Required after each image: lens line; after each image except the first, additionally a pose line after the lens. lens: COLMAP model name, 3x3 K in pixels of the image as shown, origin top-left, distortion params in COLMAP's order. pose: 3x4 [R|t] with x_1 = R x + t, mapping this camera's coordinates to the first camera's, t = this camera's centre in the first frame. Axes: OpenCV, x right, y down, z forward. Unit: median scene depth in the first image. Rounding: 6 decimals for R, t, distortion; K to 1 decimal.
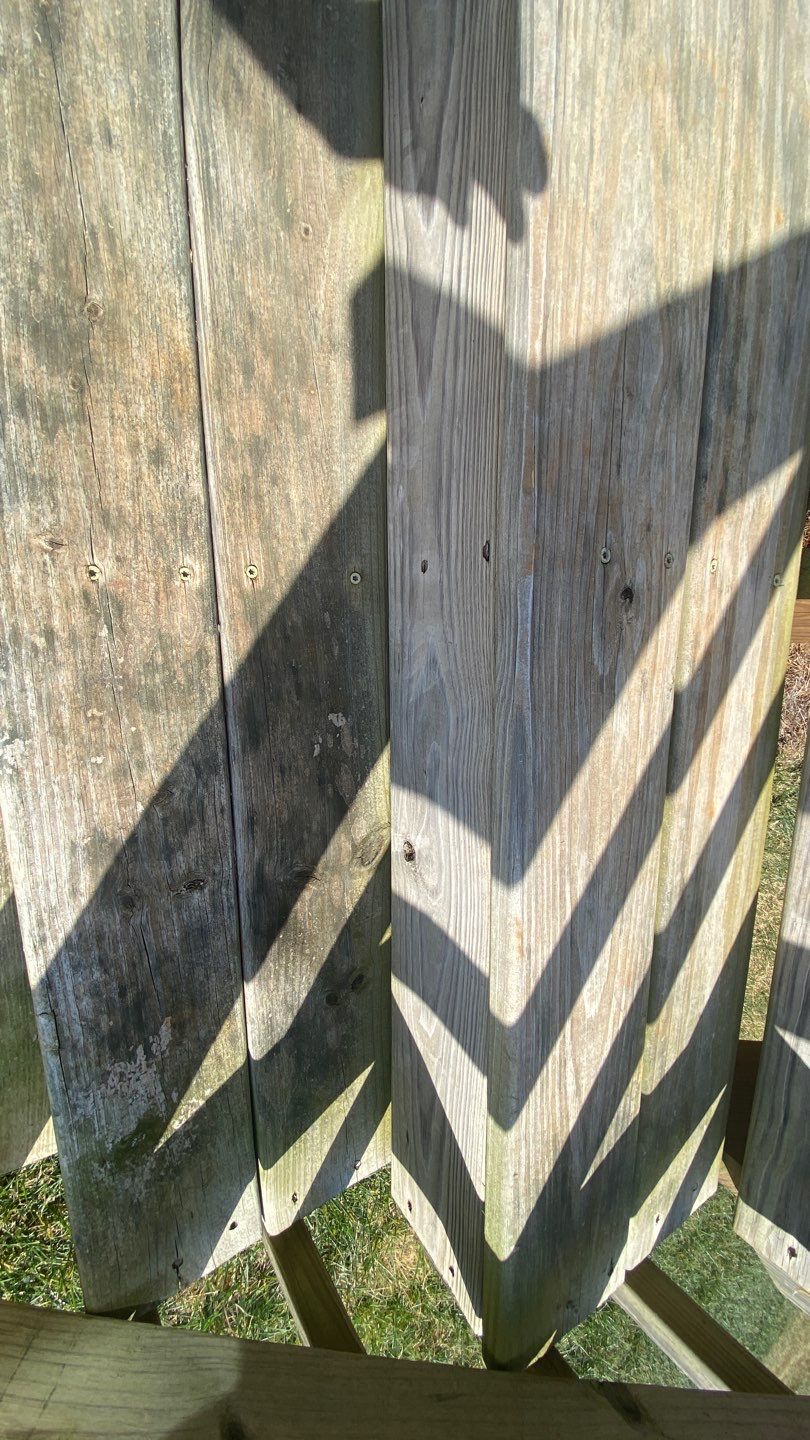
lens RADIAL K [[659.7, 0, 405.0], [0, 659.7, 720.0], [0, 0, 1]] dist [0.001334, -0.000031]
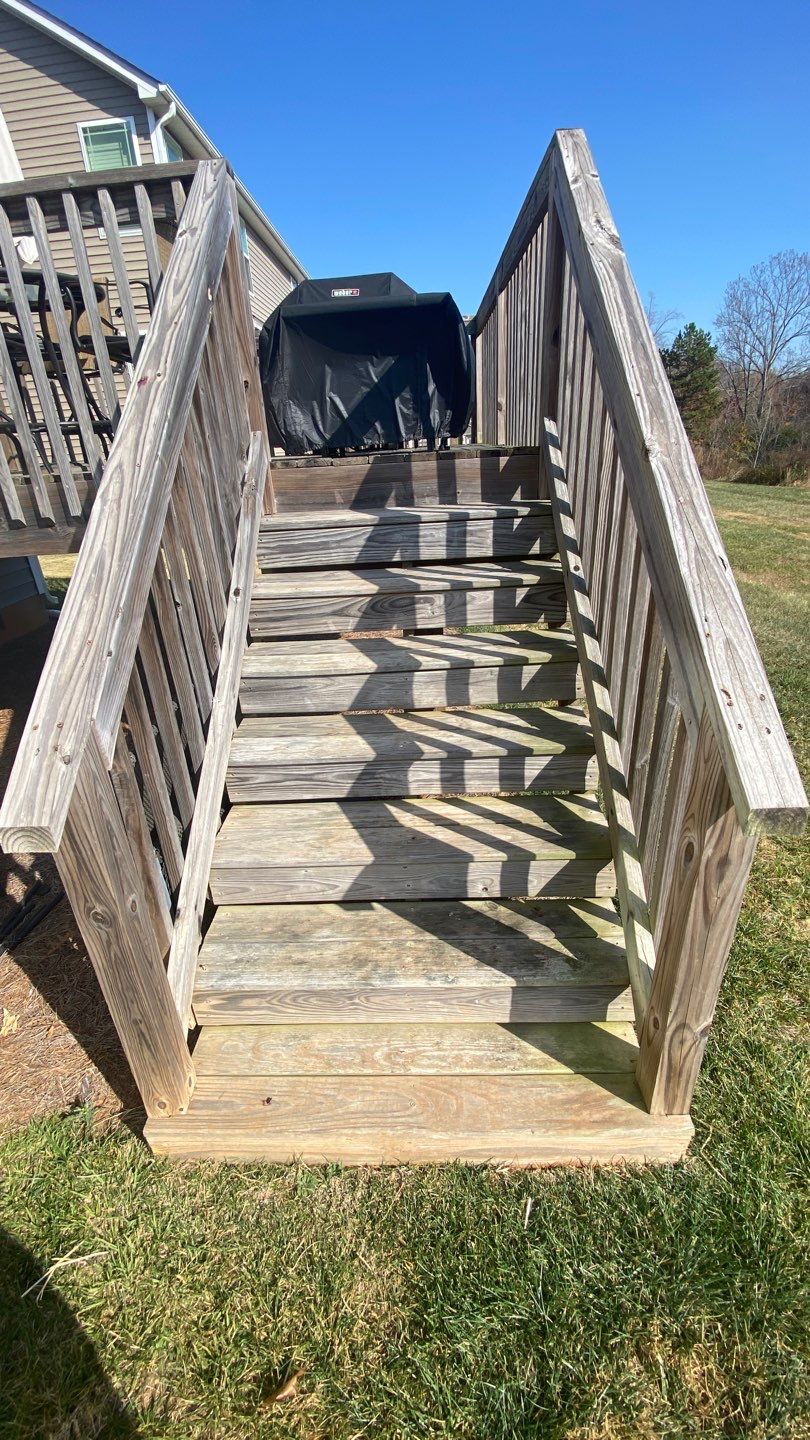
lens RADIAL K [[576.1, 0, 405.0], [0, 576.1, 720.0], [0, 0, 1]] dist [0.042726, -0.052092]
pose [[-0.002484, -0.863935, 0.503597, -0.786565], [0.958801, -0.145114, -0.244218, 0.689520], [0.284067, 0.482242, 0.828703, -2.218714]]
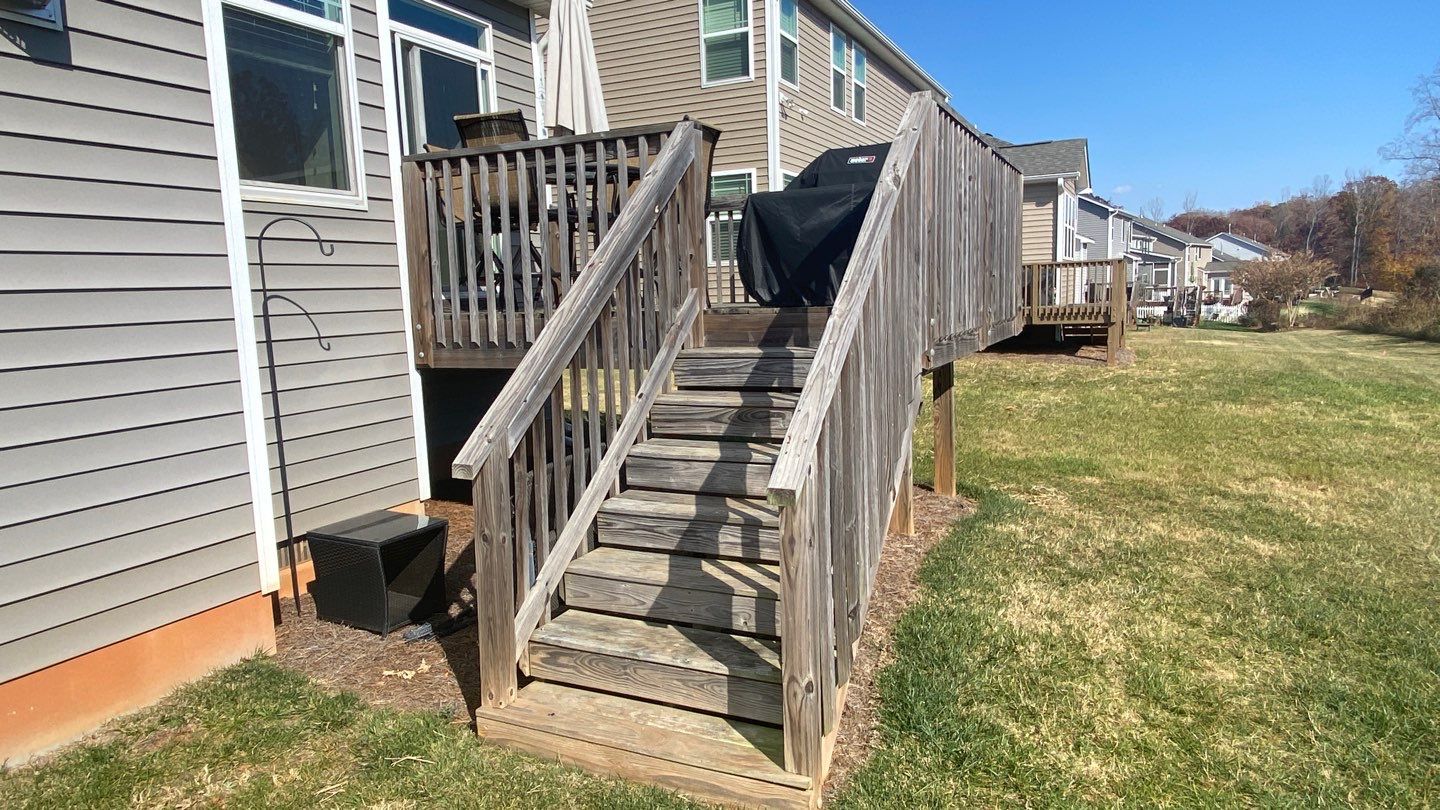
lens RADIAL K [[892.8, 0, 720.0], [0, 892.8, 405.0], [0, 0, 1]] dist [0.001631, 0.000114]
pose [[0.343233, -0.660747, 0.667536, -3.231762], [0.818327, -0.138467, -0.557825, 3.772880], [0.461012, 0.737727, 0.493180, -3.318651]]
